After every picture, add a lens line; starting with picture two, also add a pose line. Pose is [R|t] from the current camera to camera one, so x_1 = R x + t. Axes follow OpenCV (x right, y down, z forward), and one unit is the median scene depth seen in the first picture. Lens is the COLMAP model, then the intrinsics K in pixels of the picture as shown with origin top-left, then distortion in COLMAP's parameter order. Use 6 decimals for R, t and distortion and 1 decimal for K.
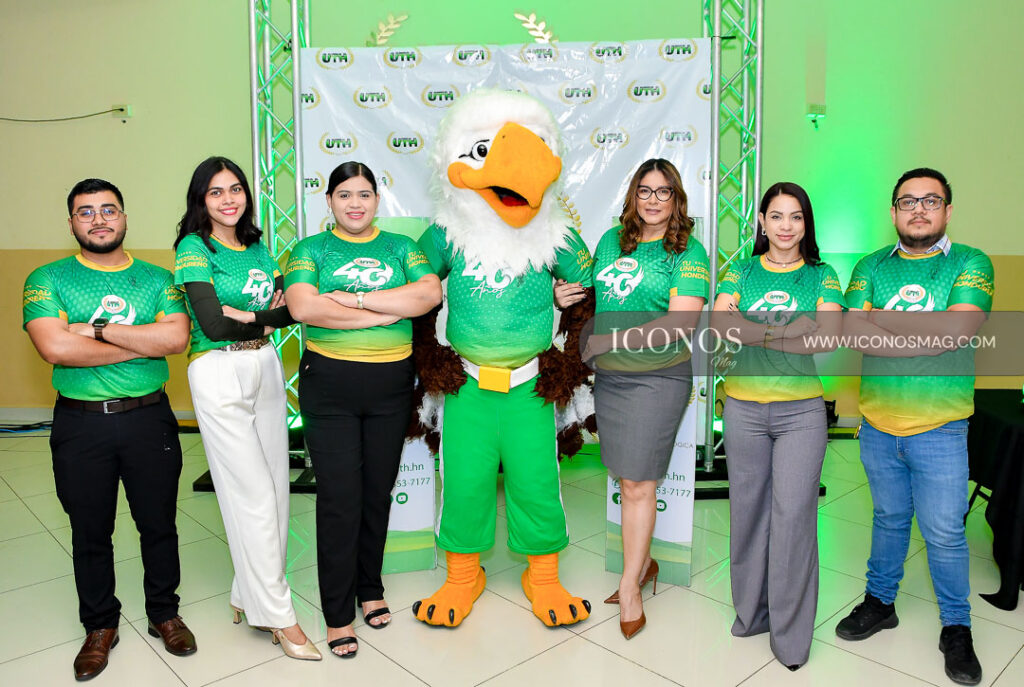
lens RADIAL K [[764.1, 0, 513.8], [0, 764.1, 334.4], [0, 0, 1]] dist [0.004761, 0.001507]
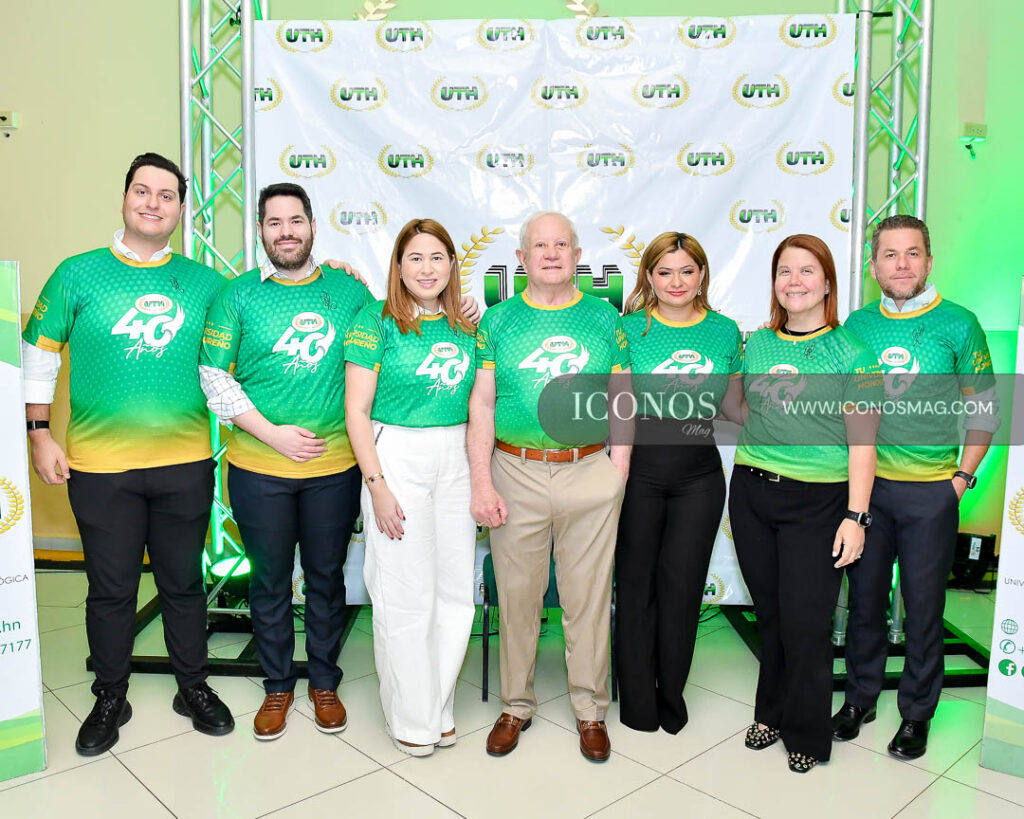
lens RADIAL K [[877.6, 0, 510.2], [0, 877.6, 413.2], [0, 0, 1]] dist [-0.013245, 0.012967]
pose [[0.999848, 0.010537, 0.013903, -0.057944], [-0.010466, 0.999932, -0.005187, -0.022986], [-0.013957, 0.005041, 0.999890, 0.218565]]
